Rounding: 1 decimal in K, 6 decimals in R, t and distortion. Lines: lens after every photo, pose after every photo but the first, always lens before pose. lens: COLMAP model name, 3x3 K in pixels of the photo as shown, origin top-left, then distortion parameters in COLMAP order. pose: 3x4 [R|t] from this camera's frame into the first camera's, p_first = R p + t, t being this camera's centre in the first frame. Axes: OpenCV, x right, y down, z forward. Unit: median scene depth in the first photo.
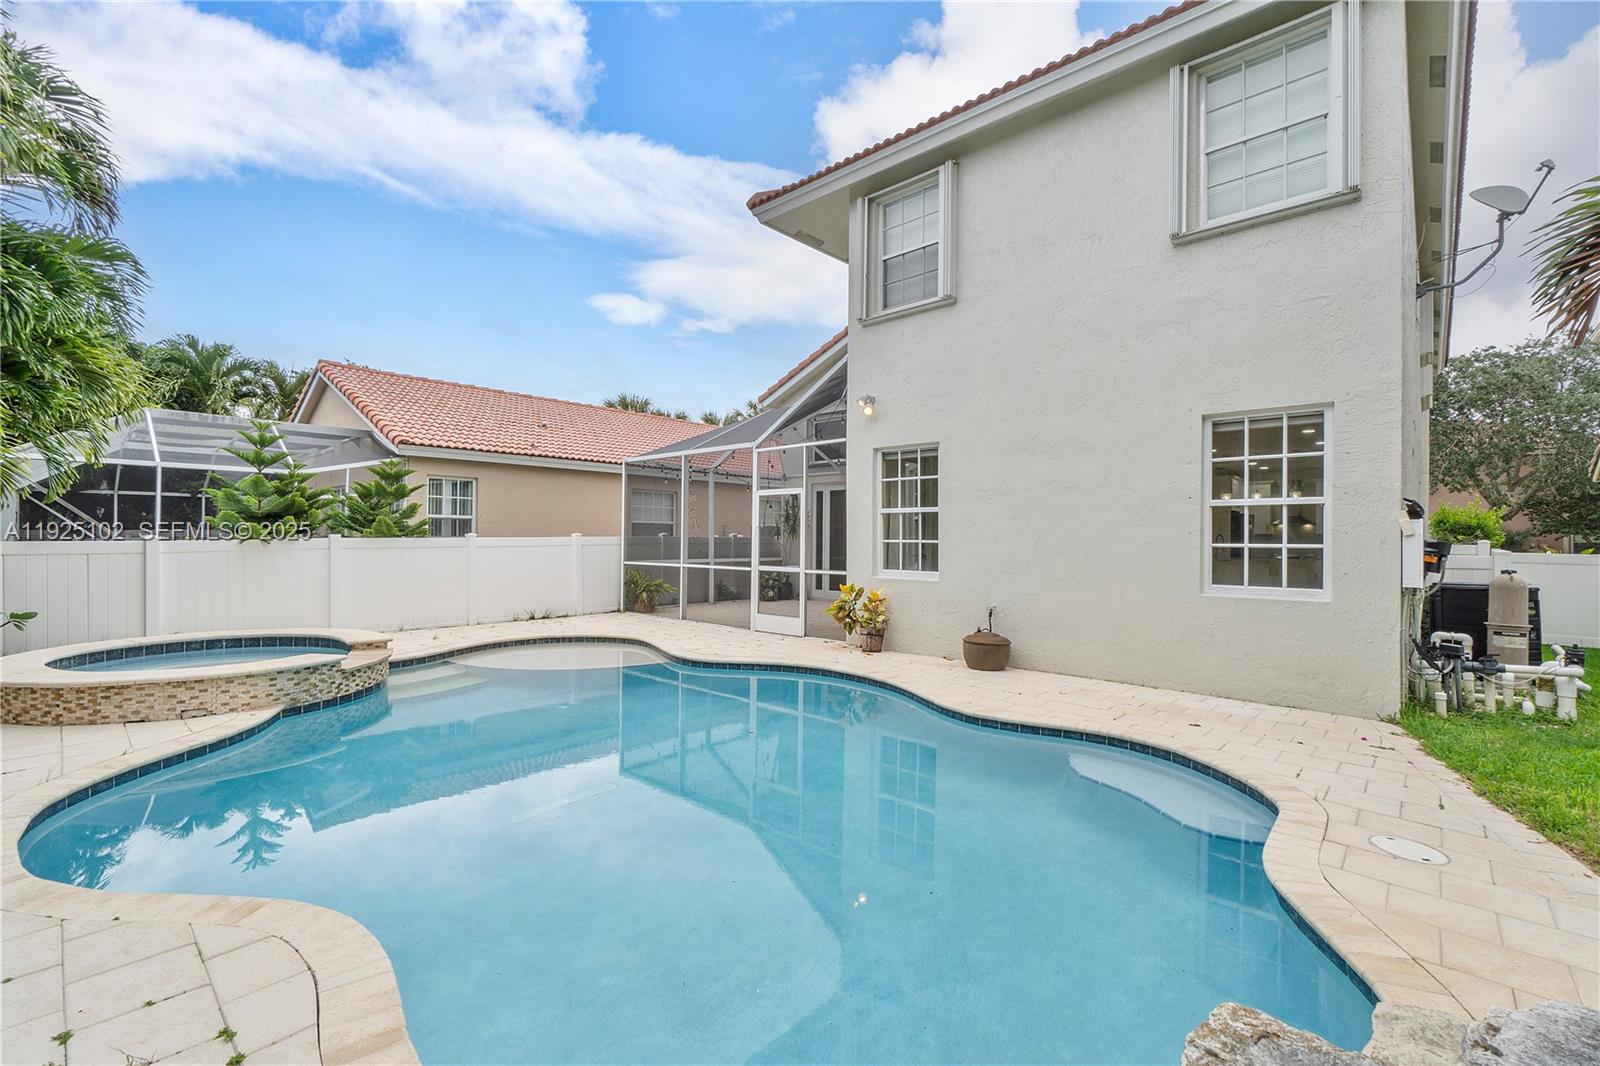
lens RADIAL K [[694.4, 0, 778.6], [0, 694.4, 527.9], [0, 0, 1]] dist [-0.004537, -0.000007]
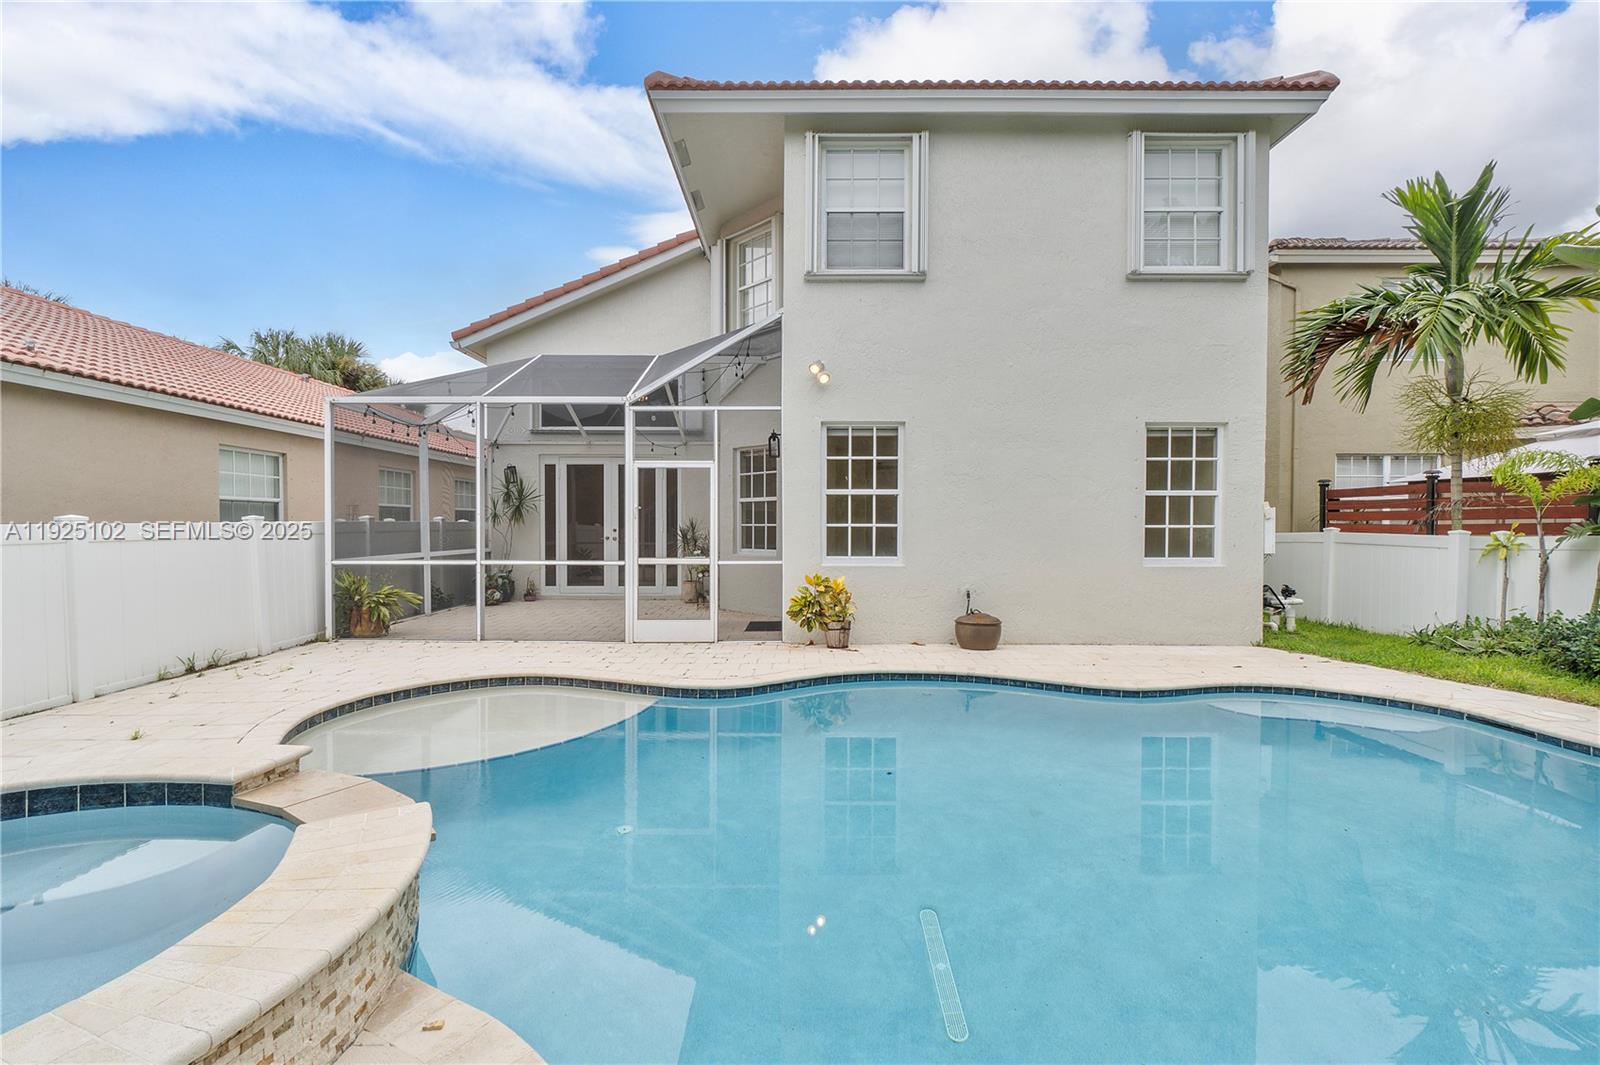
lens RADIAL K [[694.4, 0, 797.9], [0, 694.4, 533.0], [0, 0, 1]] dist [-0.004537, -0.000007]
pose [[0.740739, -0.017555, 0.671564, -0.506513], [-0.005360, 0.999472, 0.032039, -0.000014], [-0.671772, -0.027332, 0.740254, 0.368301]]
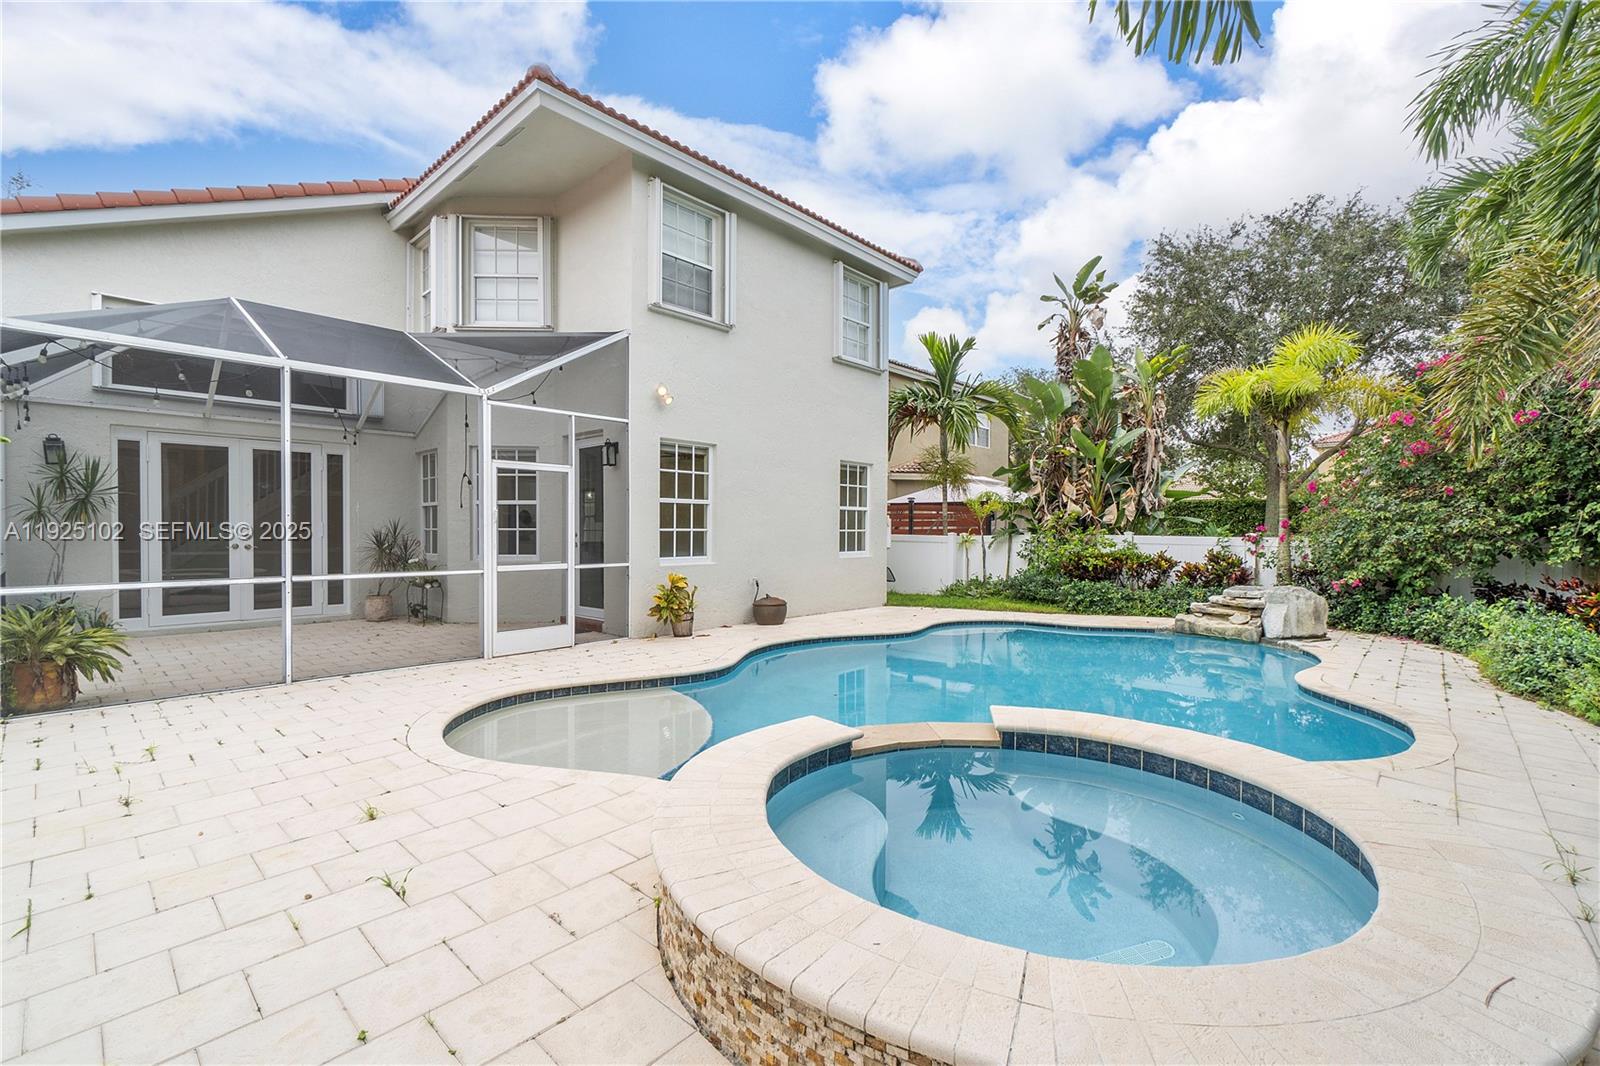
lens RADIAL K [[694.4, 0, 795.2], [0, 694.4, 534.6], [0, 0, 1]] dist [-0.004537, -0.000007]
pose [[-0.007595, -0.017865, 0.999812, -0.901670], [-0.019198, 0.999659, 0.017717, 0.004203], [-0.999787, -0.019059, -0.007935, 0.840168]]
